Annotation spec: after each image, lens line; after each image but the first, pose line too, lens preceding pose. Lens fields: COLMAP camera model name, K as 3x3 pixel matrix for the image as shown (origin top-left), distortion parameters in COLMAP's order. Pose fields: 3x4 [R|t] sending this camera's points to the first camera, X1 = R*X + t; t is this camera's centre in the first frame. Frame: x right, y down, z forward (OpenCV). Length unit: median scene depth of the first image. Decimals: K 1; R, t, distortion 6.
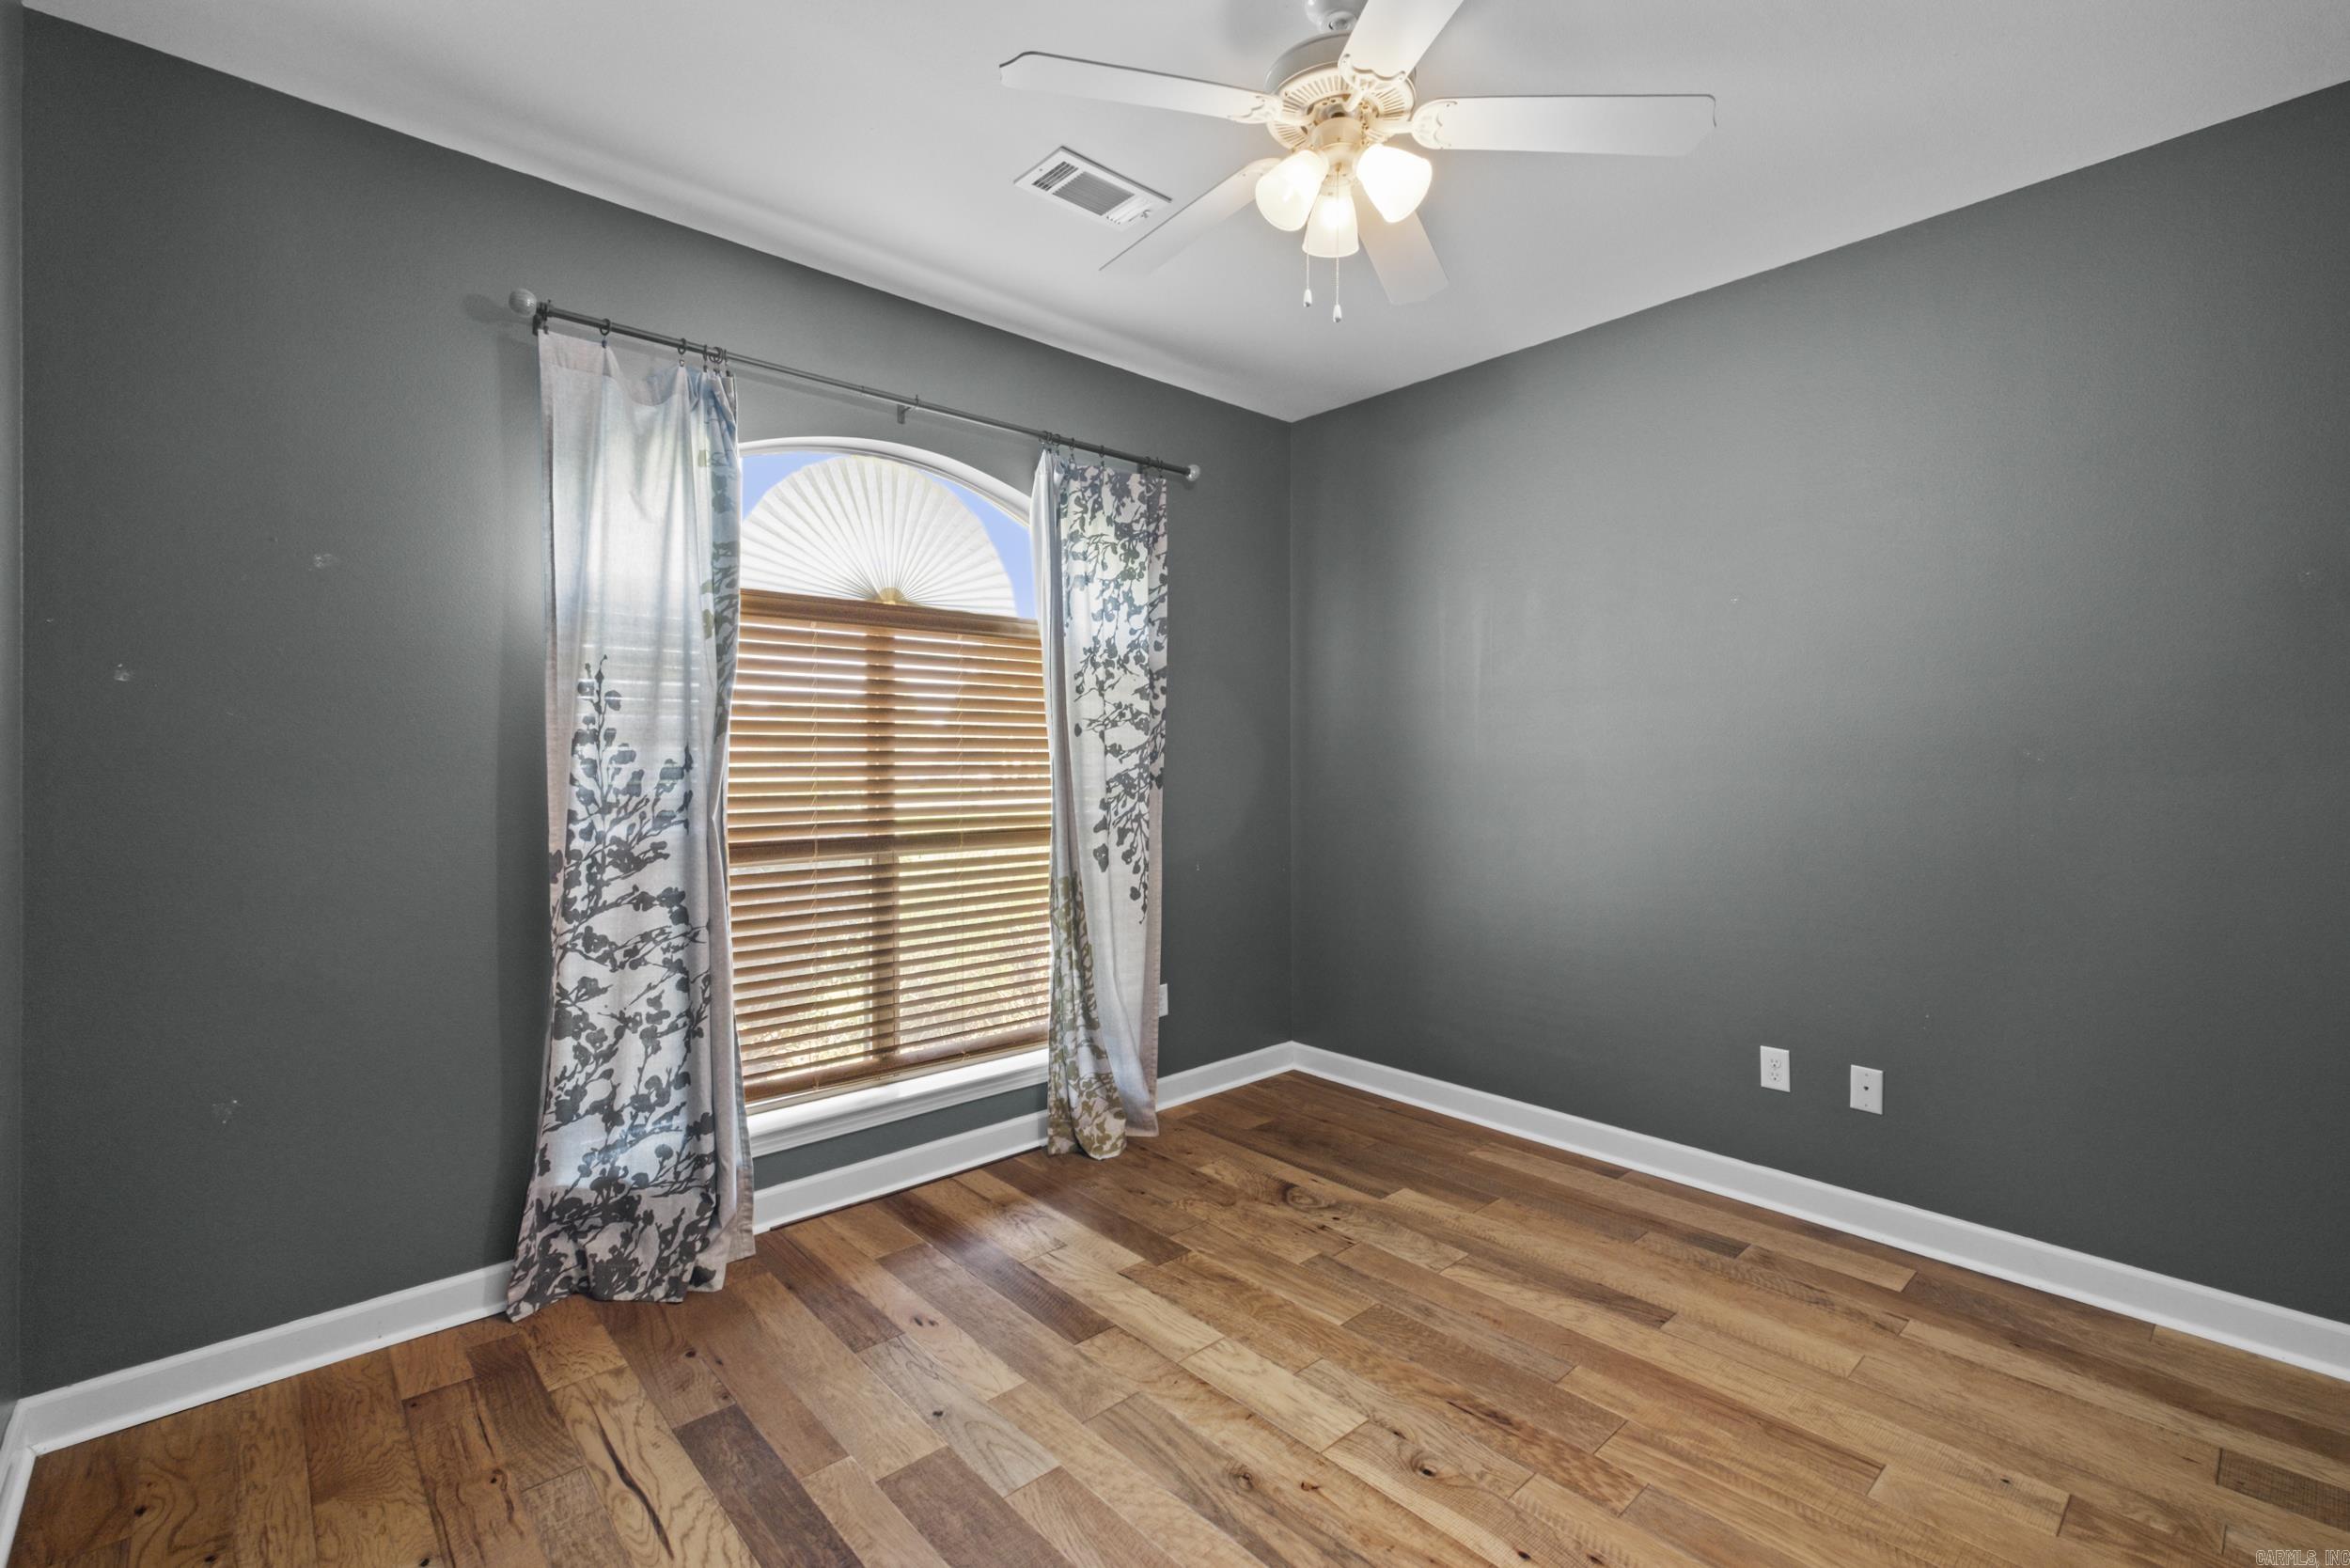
lens RADIAL K [[1014.5, 0, 1182.7], [0, 1014.5, 768.6], [0, 0, 1]] dist [0.004356, 0.000225]
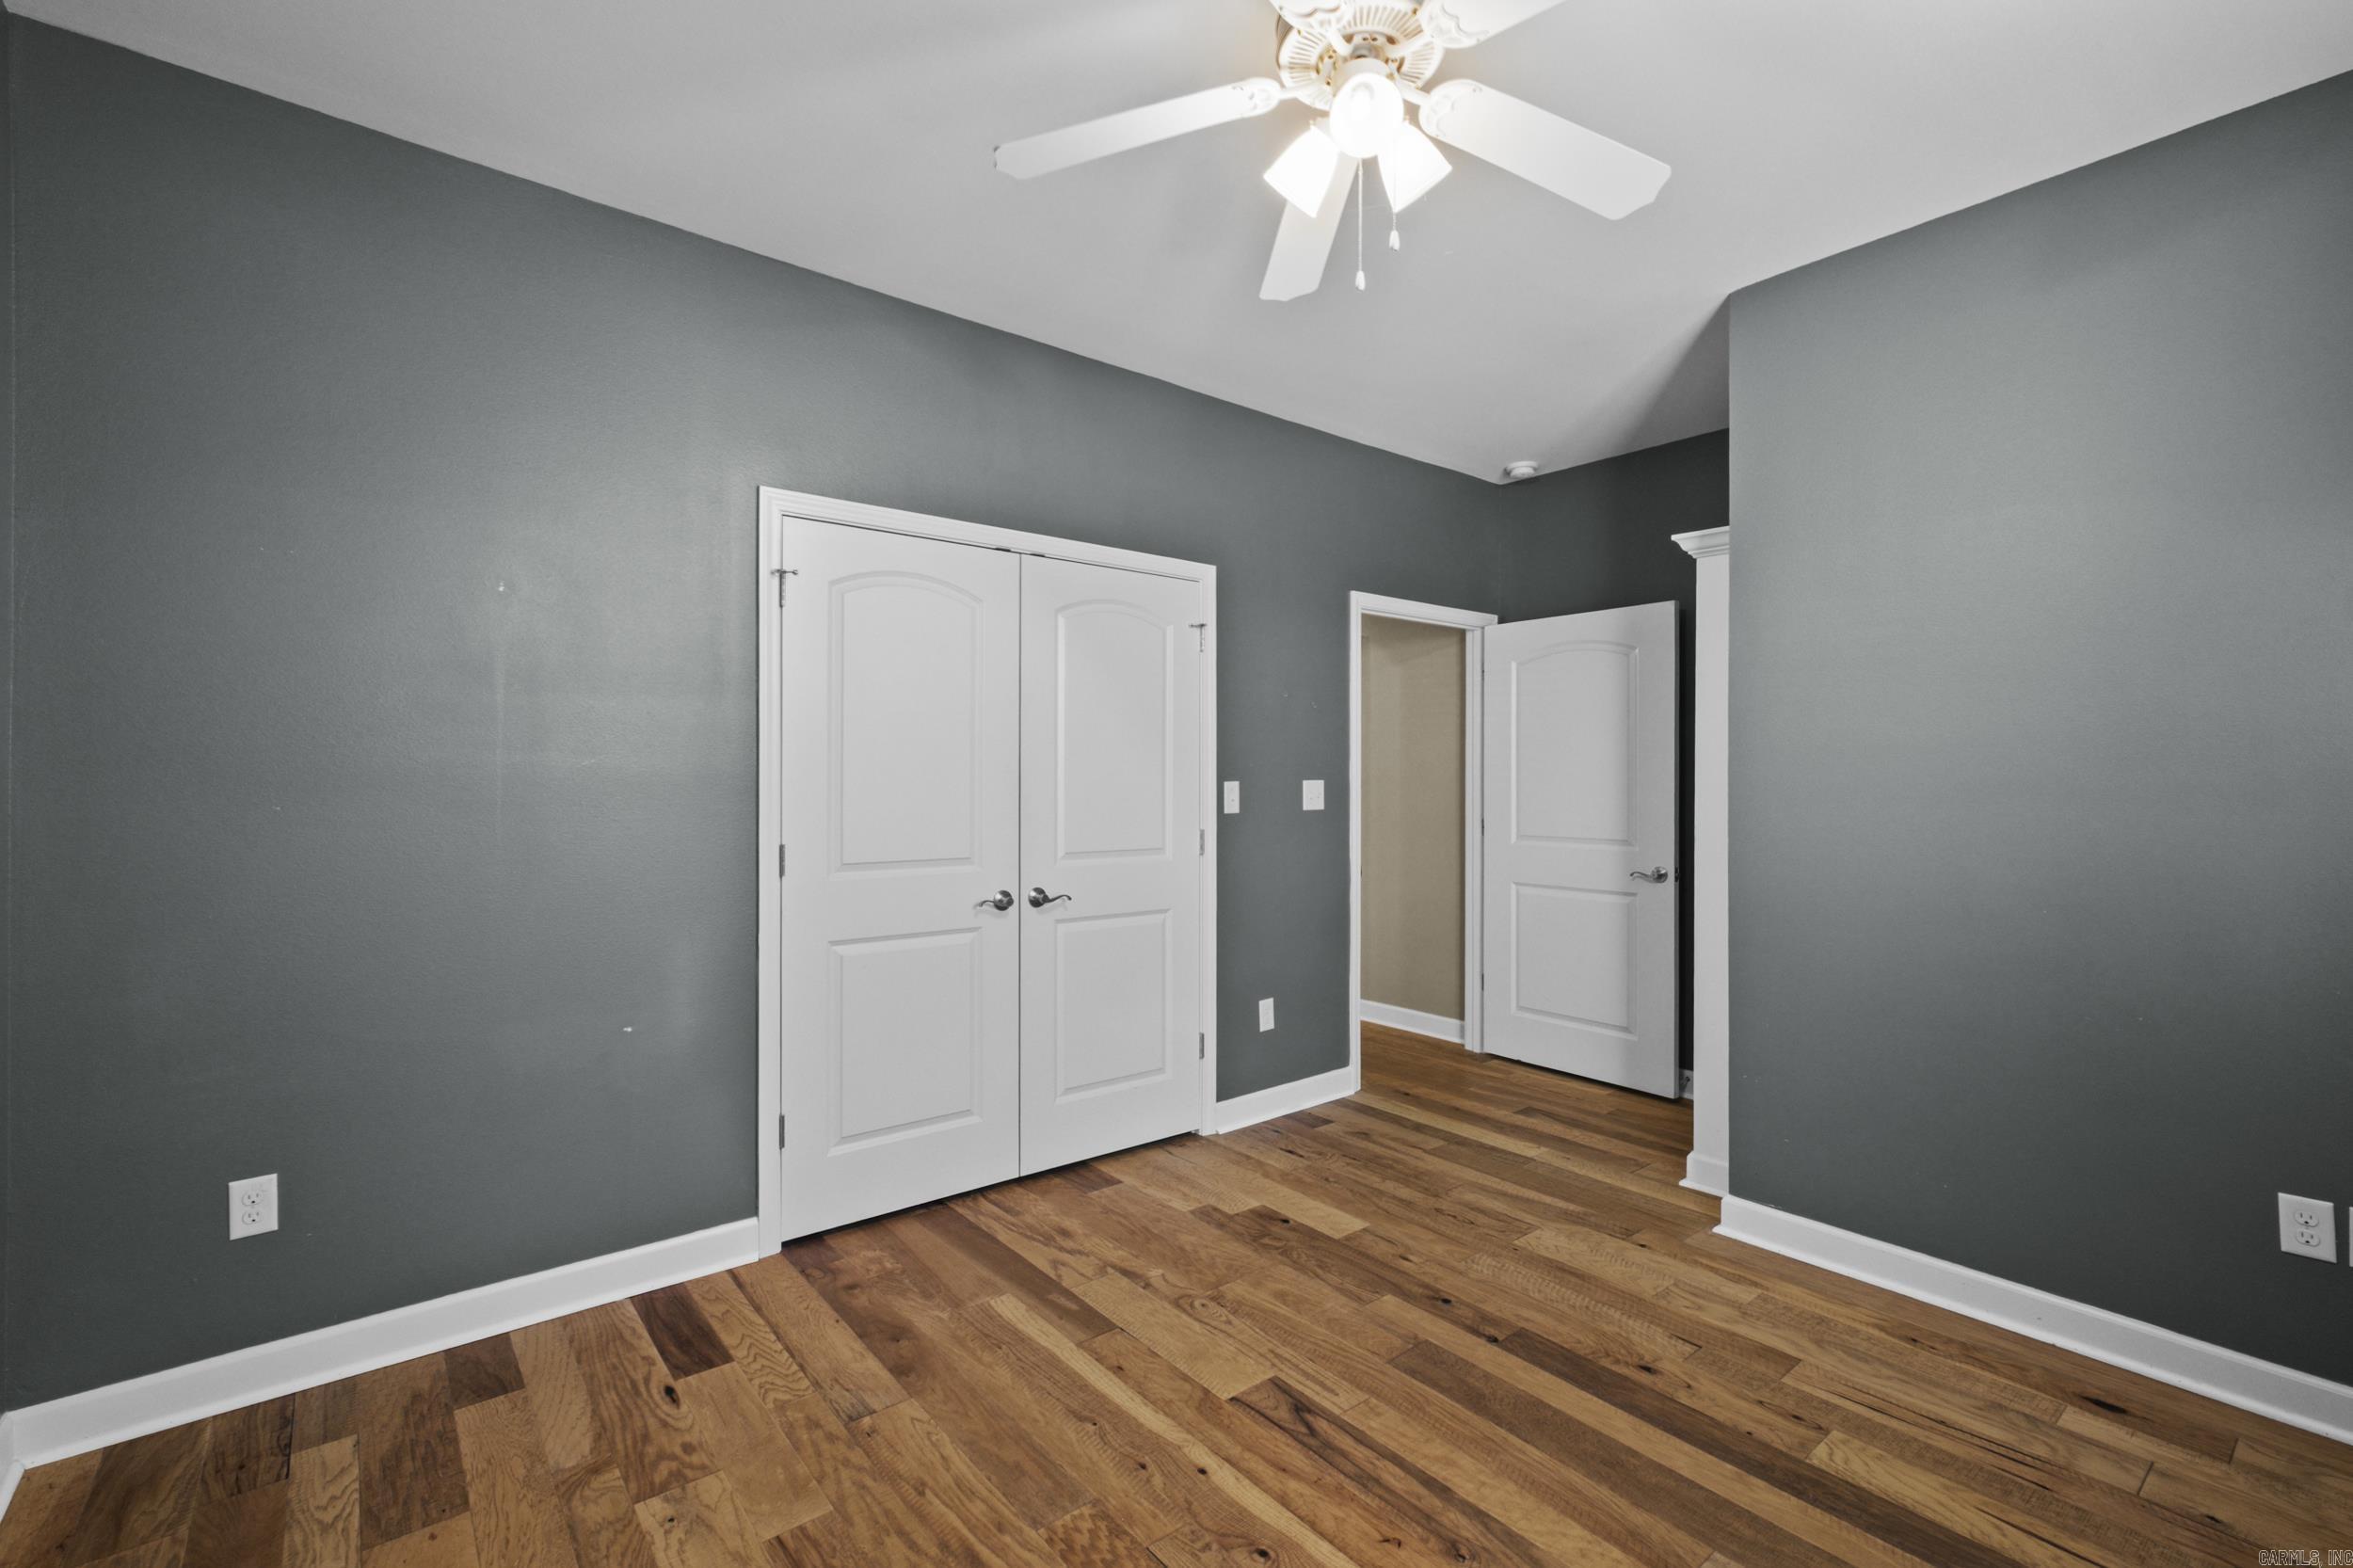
lens RADIAL K [[1015.8, 0, 1190.8], [0, 1015.8, 783.2], [0, 0, 1]] dist [0.004356, 0.000225]
pose [[-0.998769, -0.001624, 0.049570, 0.191116], [-0.001537, 0.999997, 0.001799, -0.003677], [-0.049572, 0.001721, -0.998769, 1.403137]]
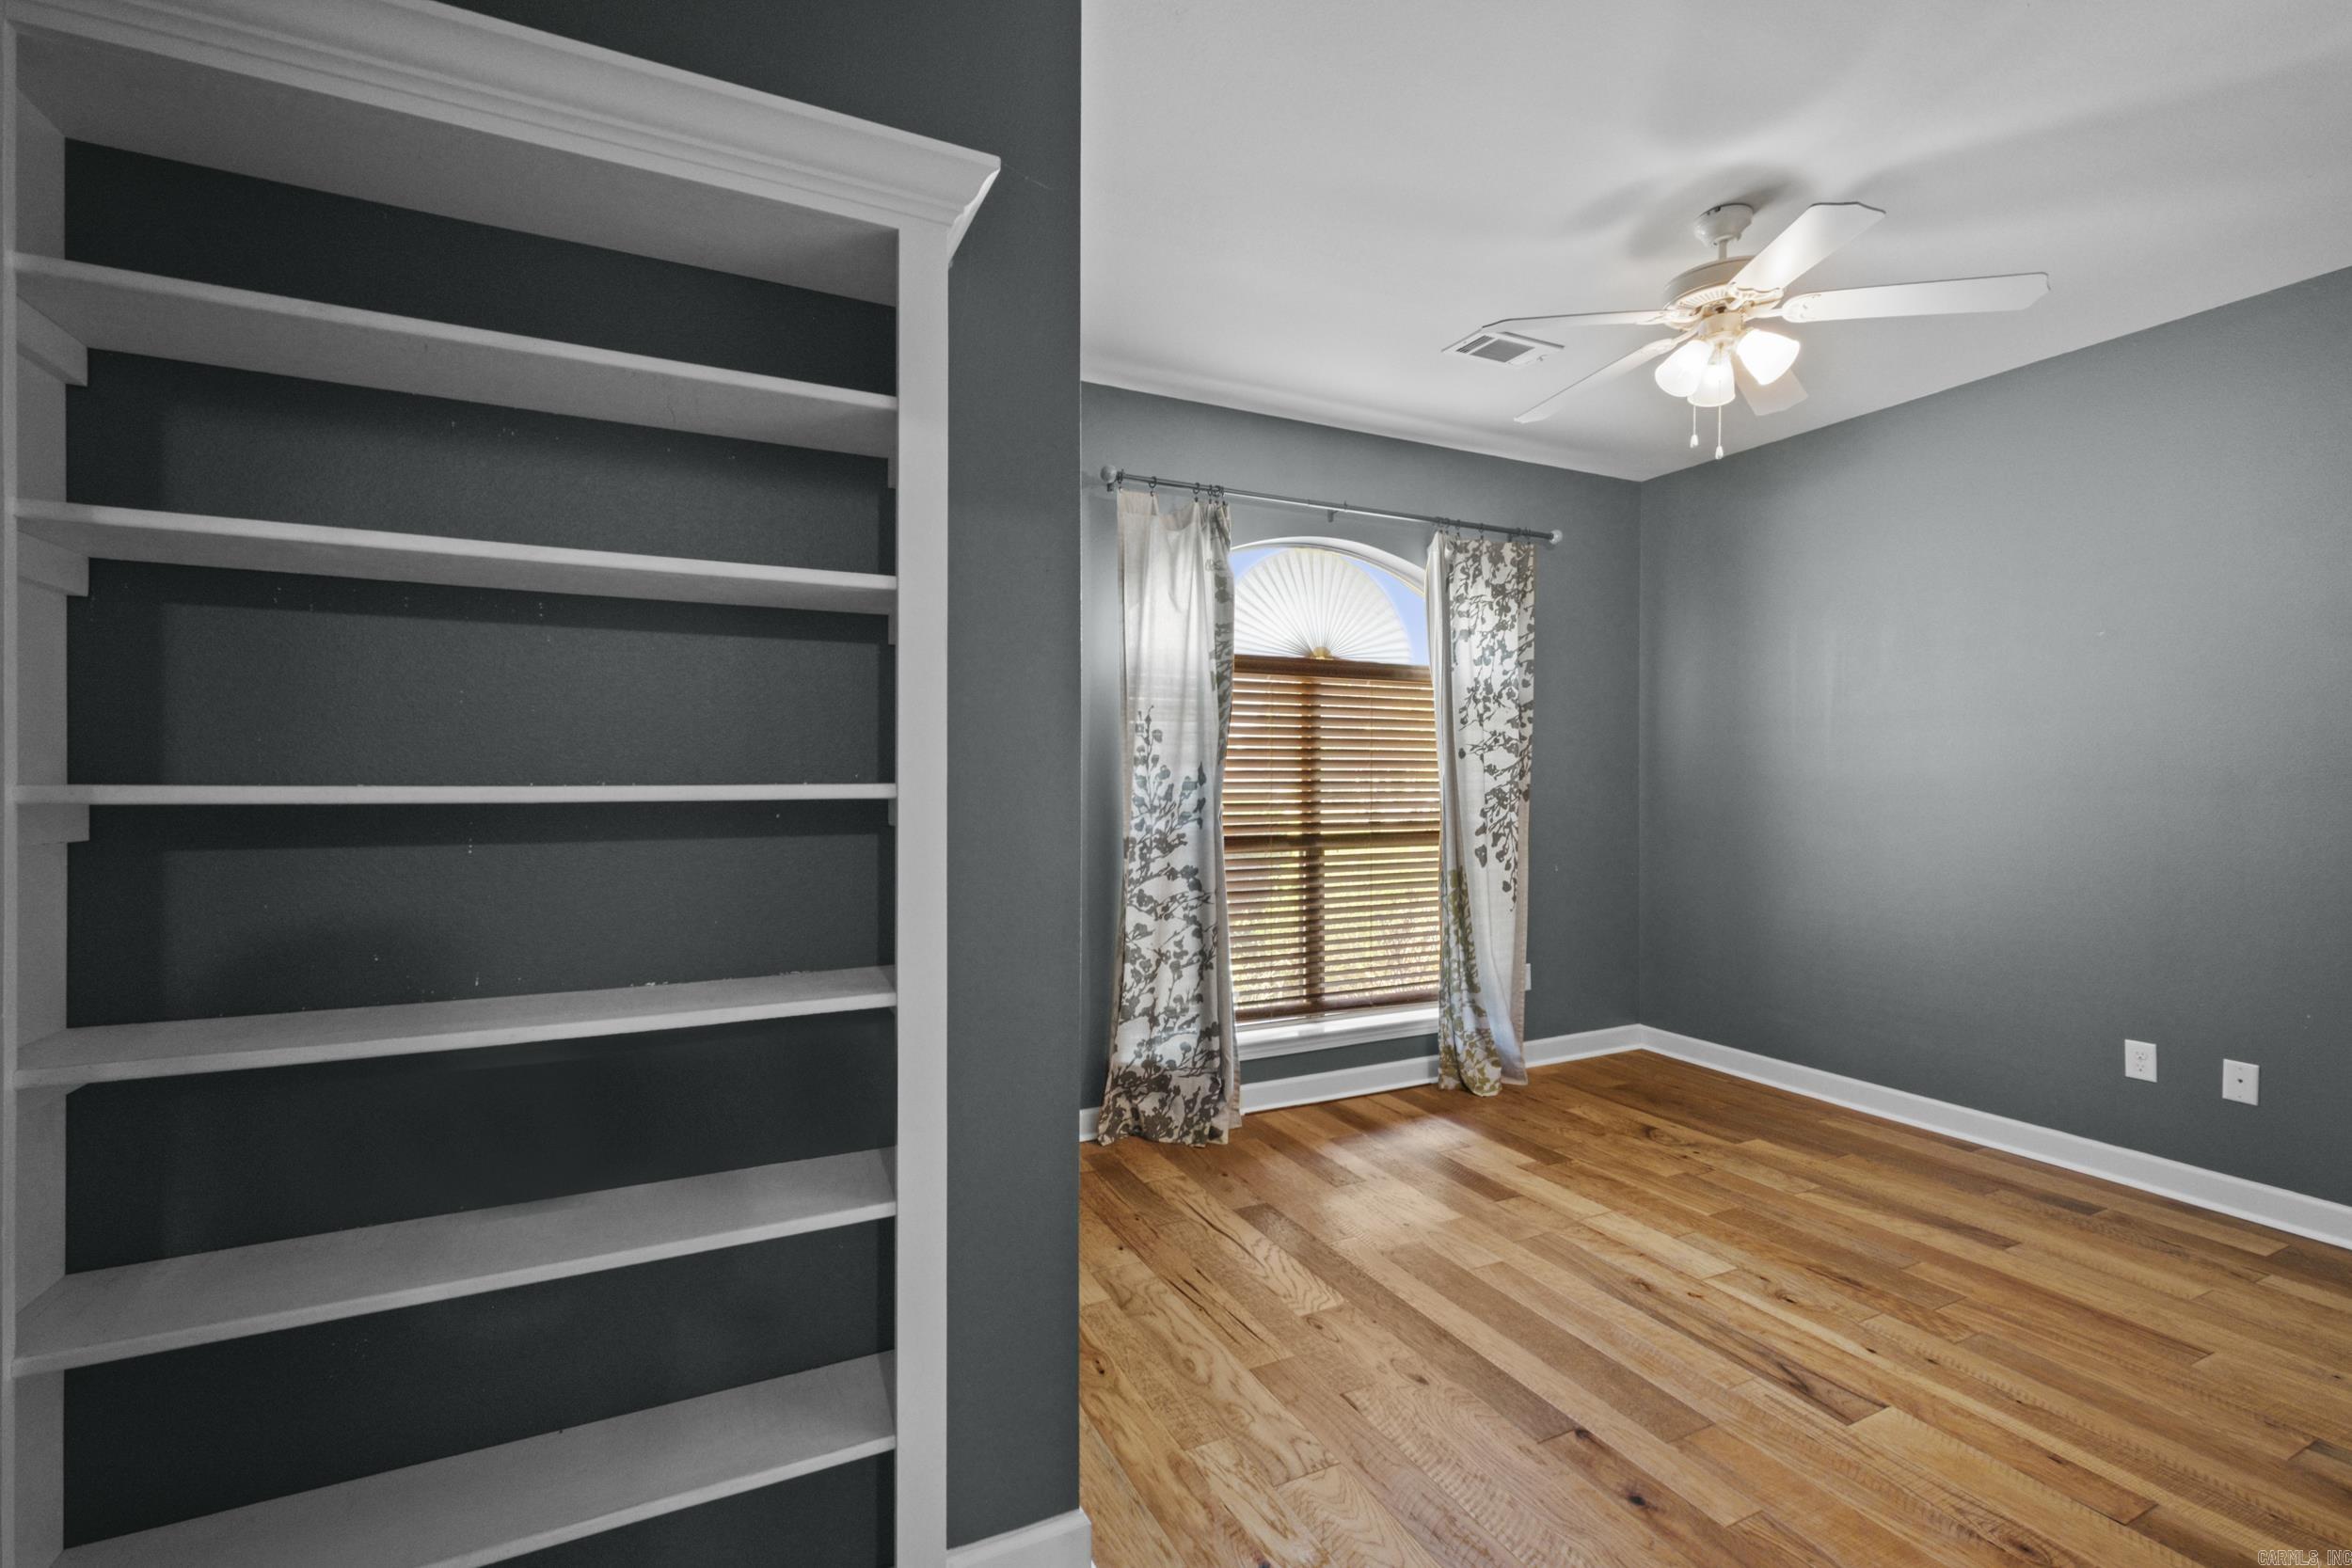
lens RADIAL K [[1015.3, 0, 1165.9], [0, 1015.3, 786.6], [0, 0, 1]] dist [0.004356, 0.000225]
pose [[0.959046, 0.004944, -0.283207, -0.129458], [-0.005046, 0.999987, 0.000370, 0.005519], [0.283205, 0.001074, 0.959059, -0.396286]]
